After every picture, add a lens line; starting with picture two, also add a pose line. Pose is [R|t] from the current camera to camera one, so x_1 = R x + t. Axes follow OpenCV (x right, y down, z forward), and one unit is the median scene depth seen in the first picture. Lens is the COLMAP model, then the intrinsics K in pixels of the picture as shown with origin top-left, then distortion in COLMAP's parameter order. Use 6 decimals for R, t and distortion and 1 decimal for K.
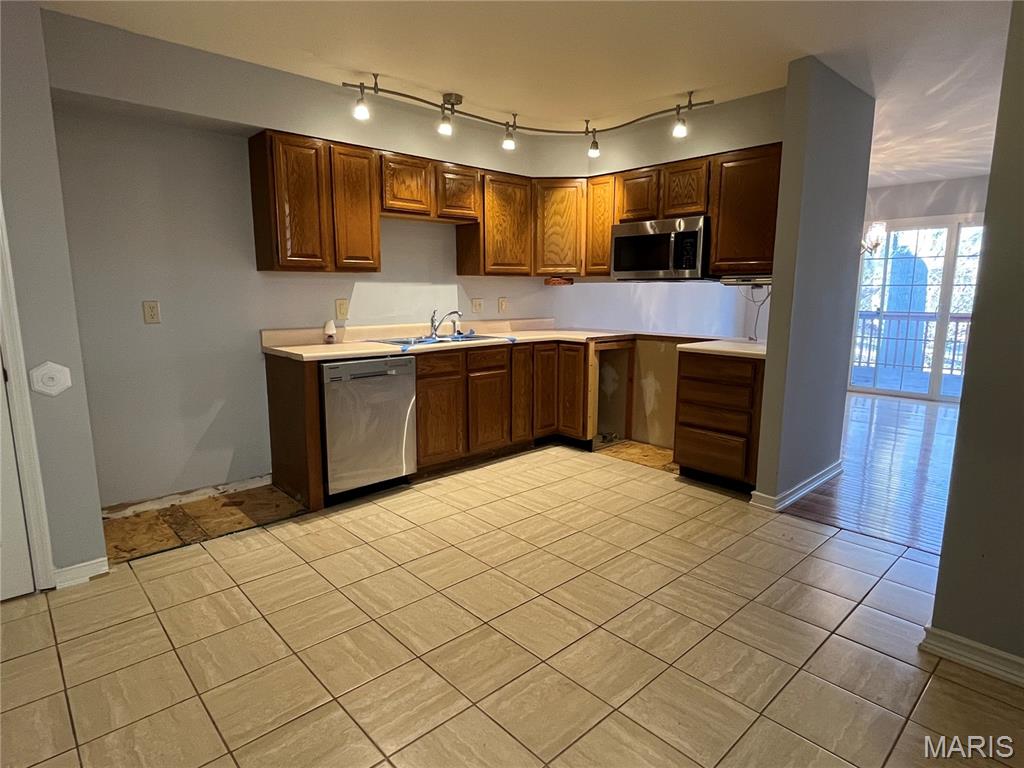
lens RADIAL K [[571.2, 0, 512.0], [0, 571.2, 384.0], [0, 0, 1]] dist [-0.001421, -0.000104]
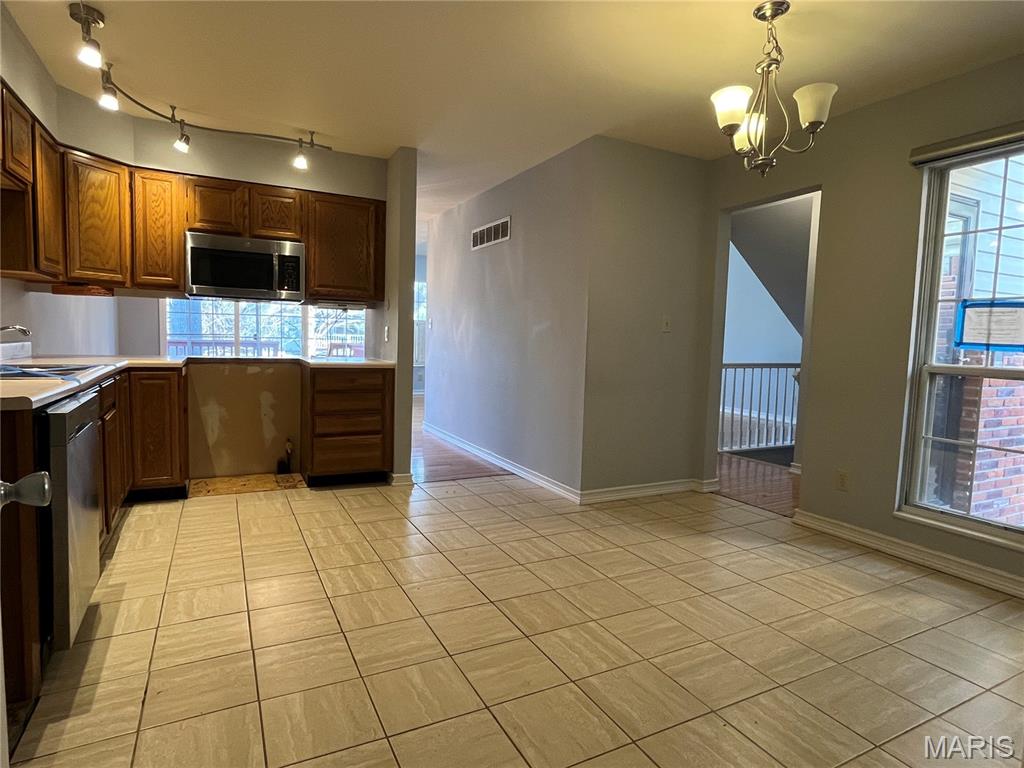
lens RADIAL K [[571.2, 0, 512.0], [0, 571.2, 384.0], [0, 0, 1]] dist [-0.001421, -0.000104]
pose [[0.261527, -0.076310, 0.962175, -0.616807], [0.126884, 0.990937, 0.044102, -0.027057], [-0.956820, 0.110551, 0.268840, 0.353048]]
